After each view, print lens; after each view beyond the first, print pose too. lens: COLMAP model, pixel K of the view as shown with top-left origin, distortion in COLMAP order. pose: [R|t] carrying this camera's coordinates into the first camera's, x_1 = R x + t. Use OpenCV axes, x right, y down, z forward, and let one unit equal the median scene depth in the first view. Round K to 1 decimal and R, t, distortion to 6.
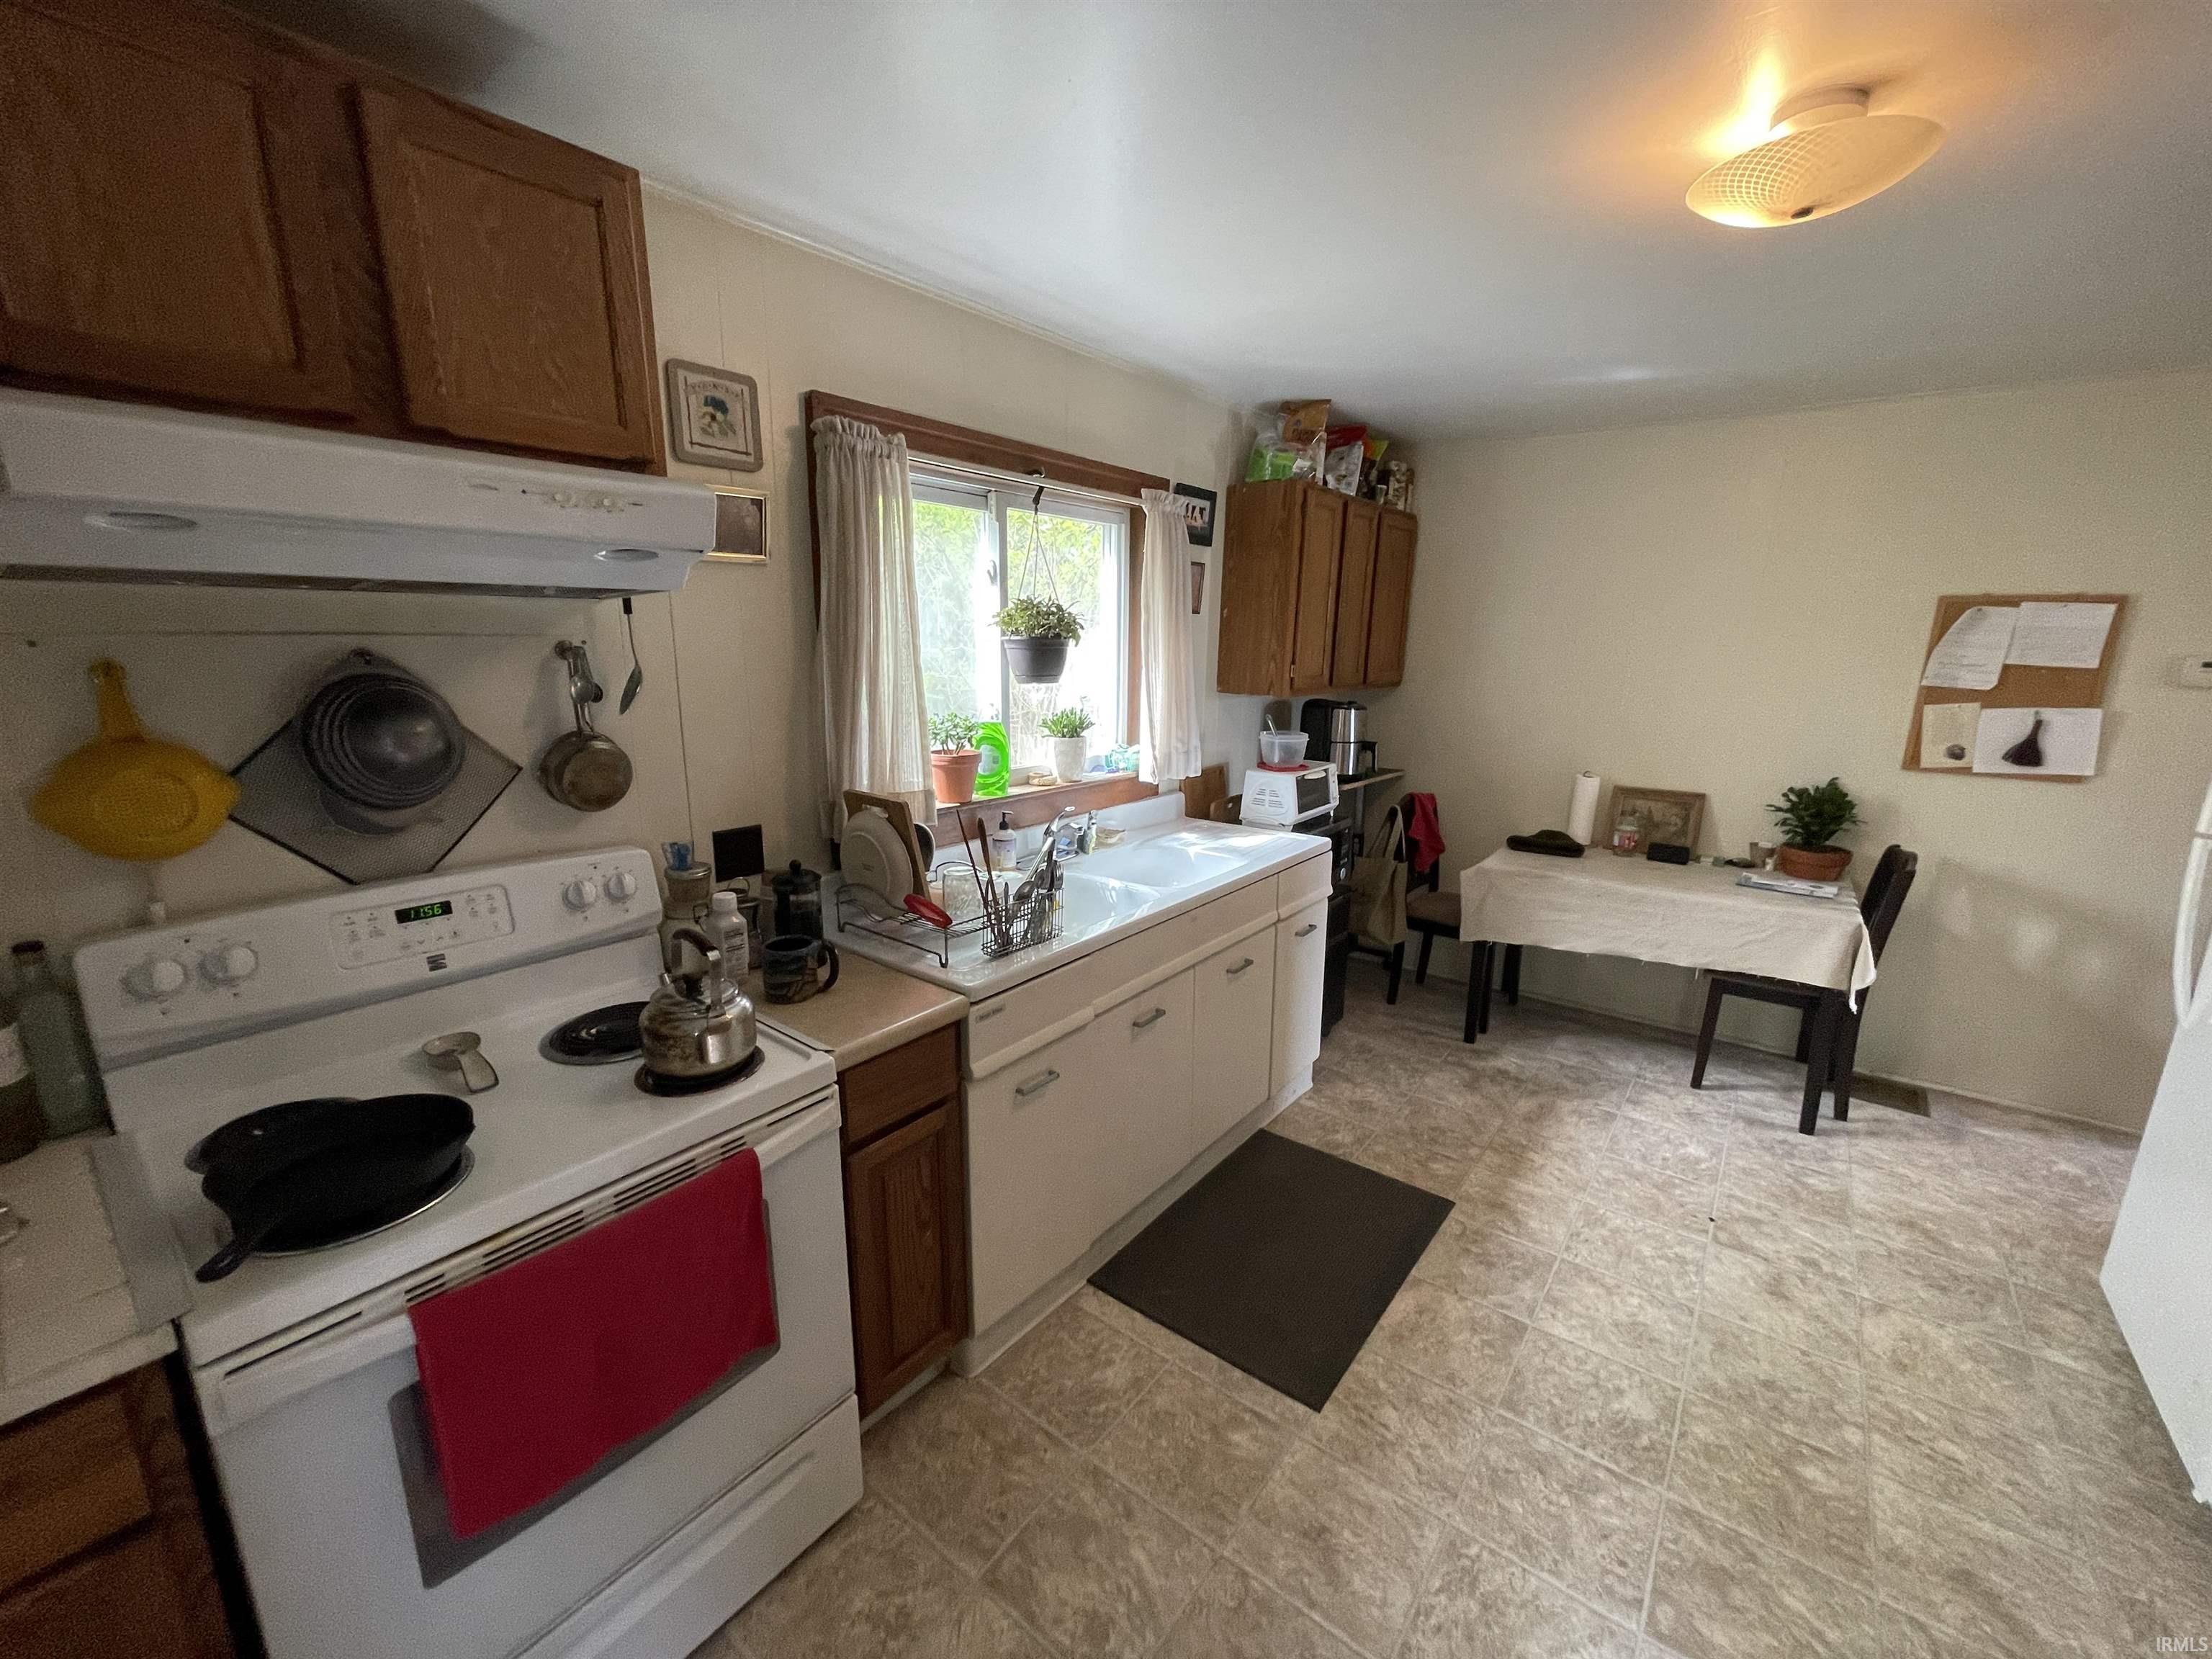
lens RADIAL K [[891.8, 0, 1106.8], [0, 891.8, 838.6], [0, 0, 1]] dist [-0.002486, 0.001797]
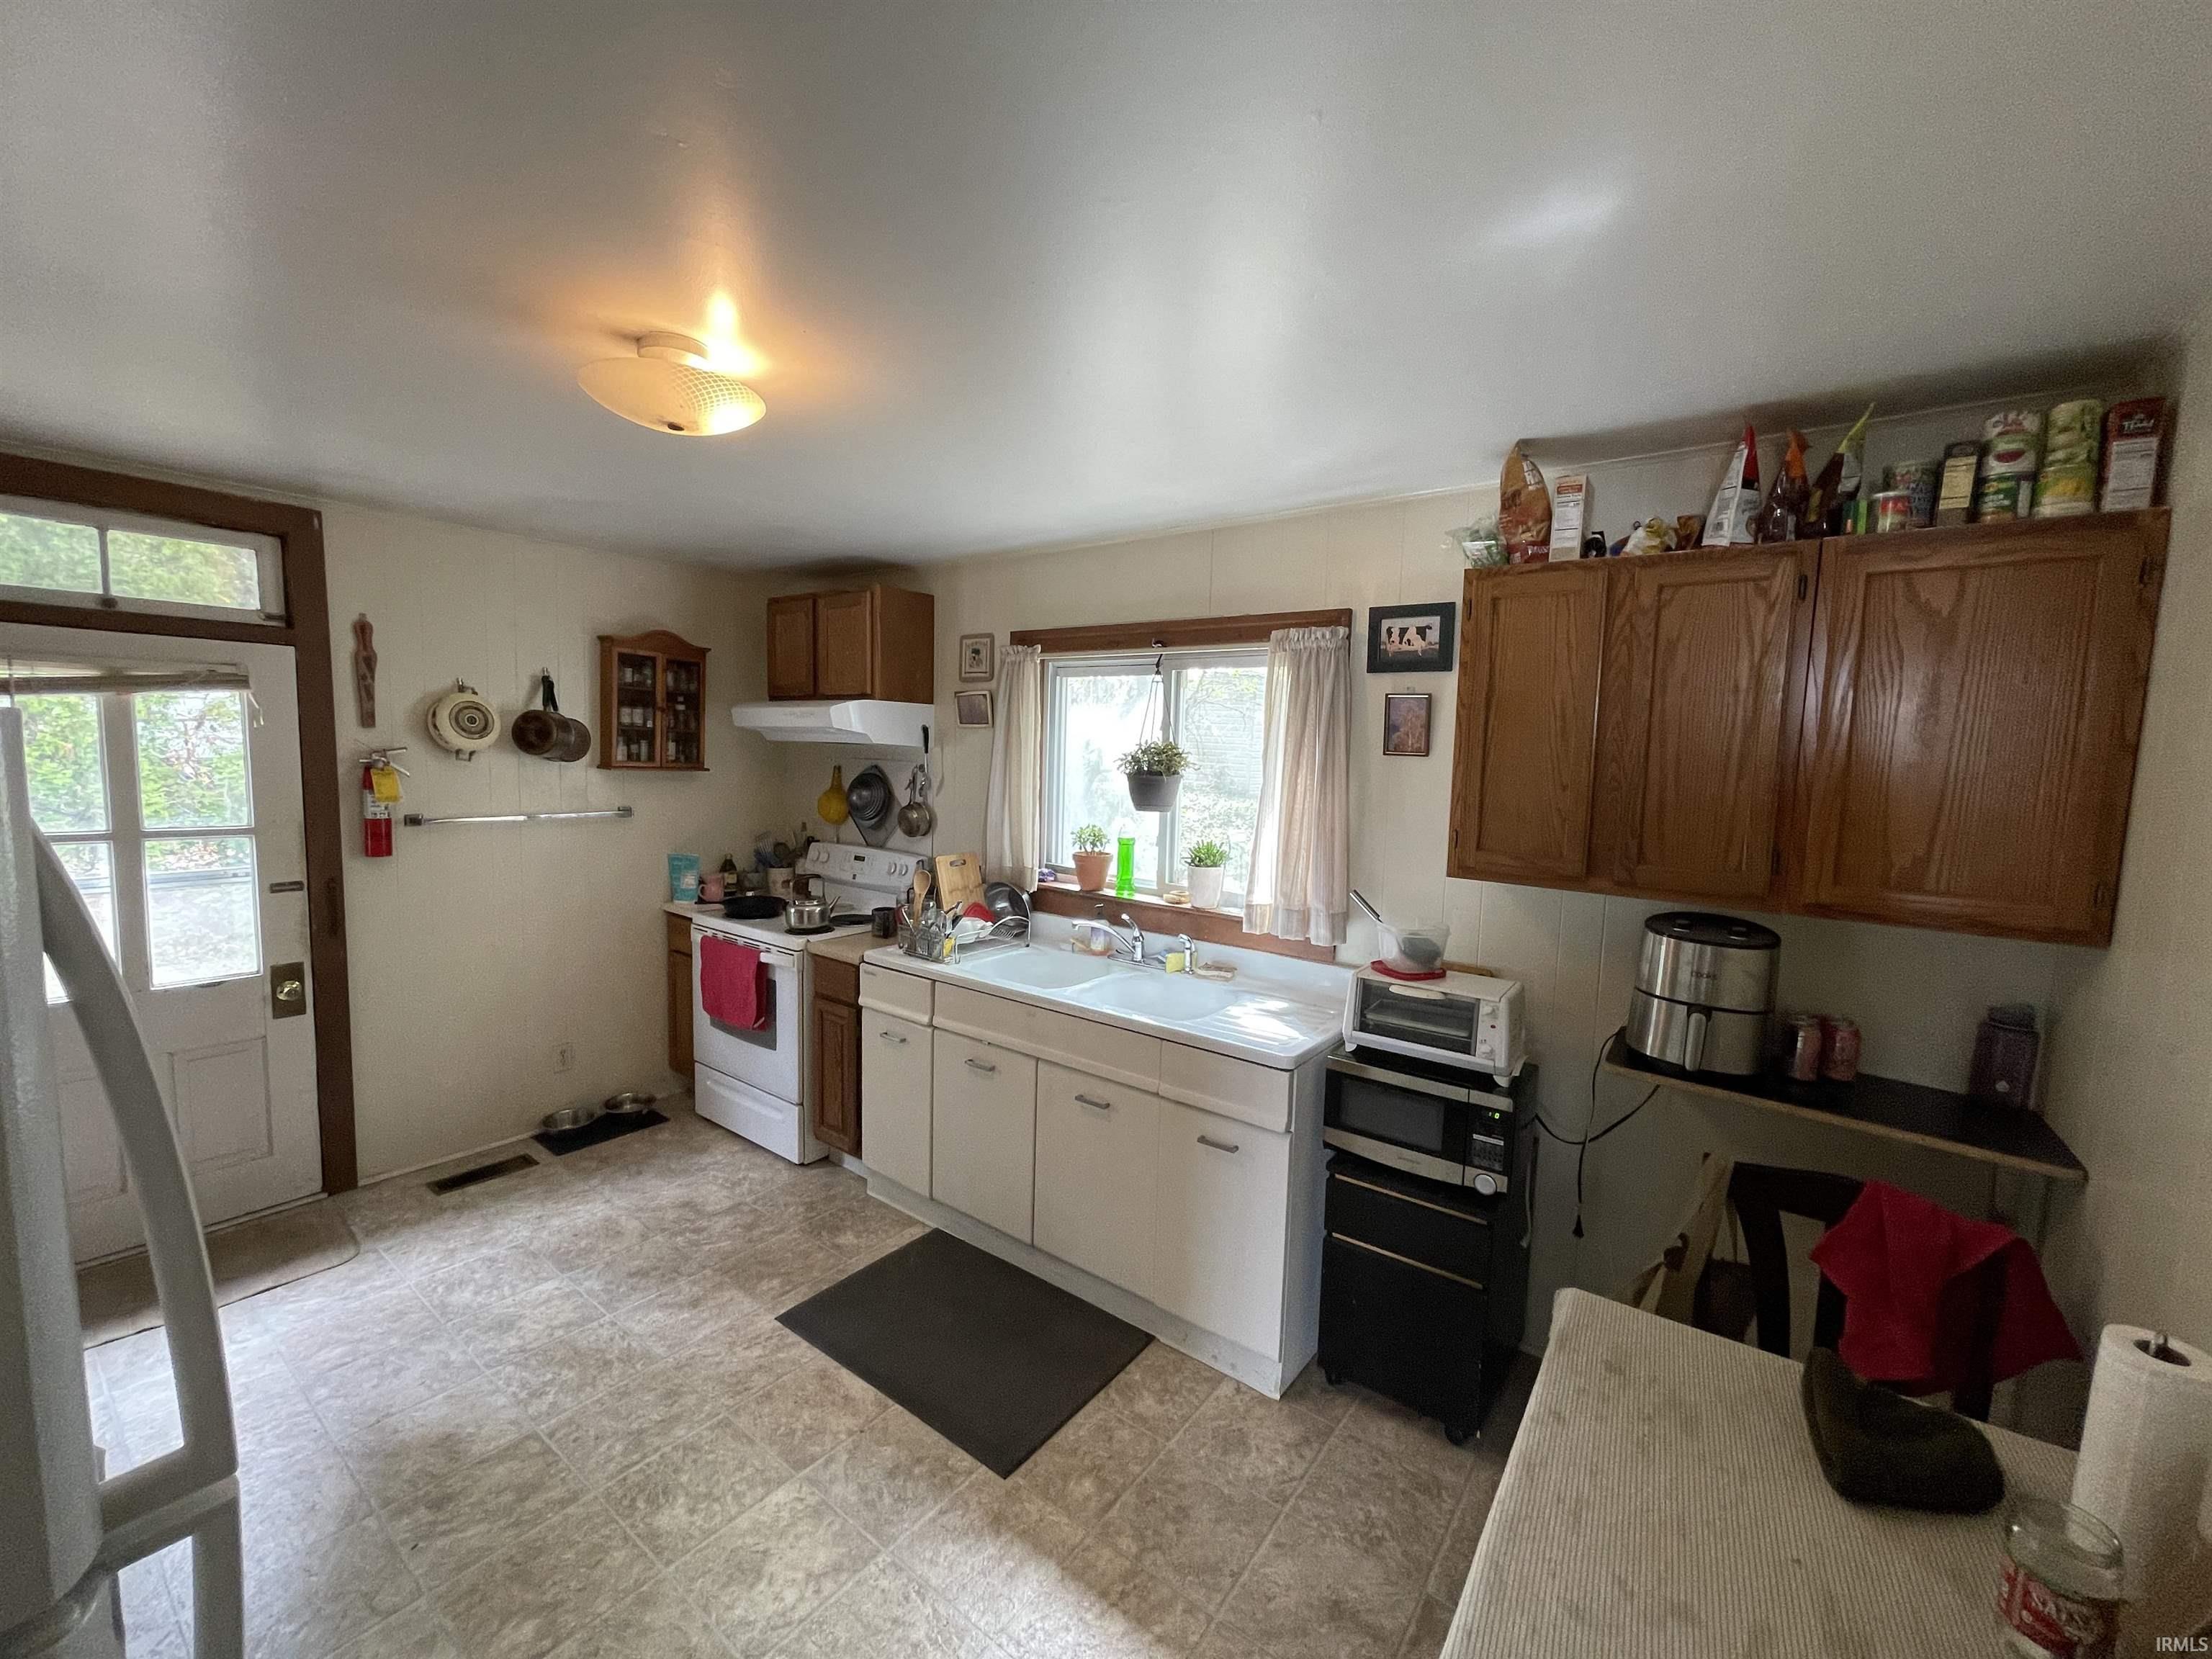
lens RADIAL K [[891.8, 0, 1099.7], [0, 891.8, 836.1], [0, 0, 1]] dist [-0.002486, 0.001797]
pose [[0.015533, 0.095560, -0.995302, 1.008106], [-0.247900, 0.964712, 0.088755, -0.210509], [0.968661, 0.245356, 0.038674, 0.814426]]
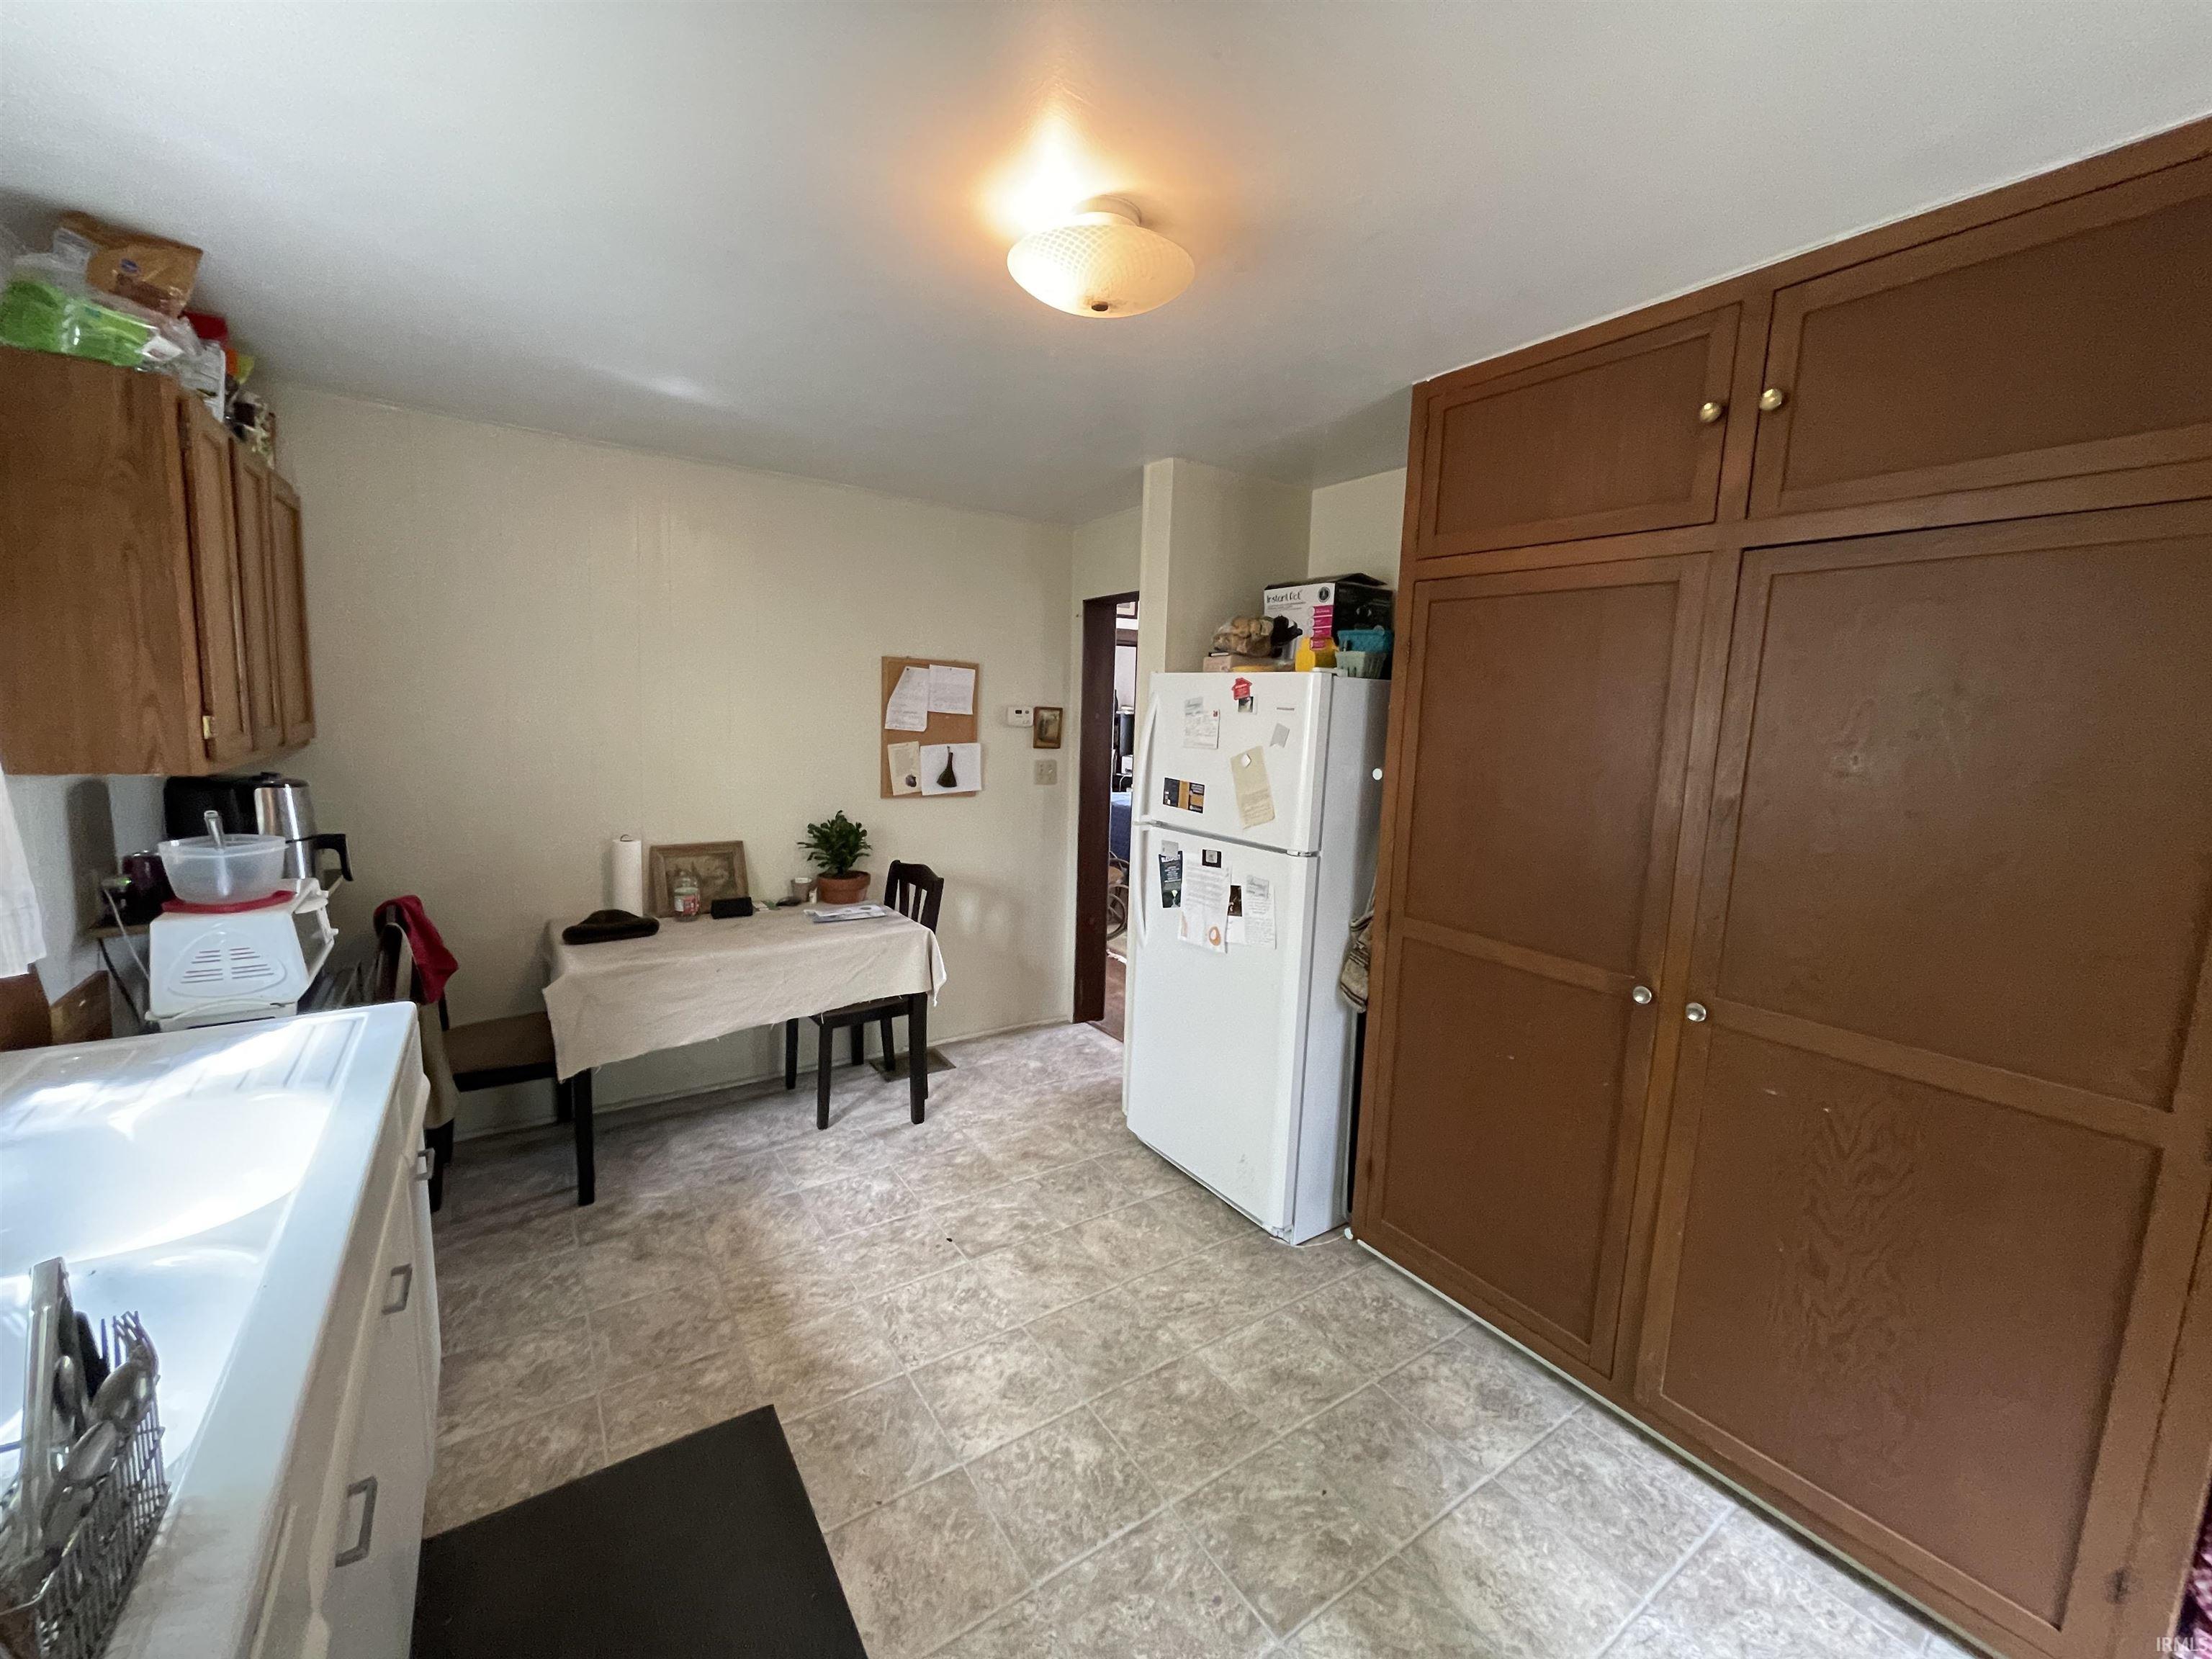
lens RADIAL K [[891.8, 0, 1103.8], [0, 891.8, 837.0], [0, 0, 1]] dist [-0.002486, 0.001797]
pose [[0.314151, -0.136805, 0.939464, -0.160907], [0.178904, 0.980365, 0.082937, -0.079521], [-0.932364, 0.142019, 0.332457, 0.360173]]
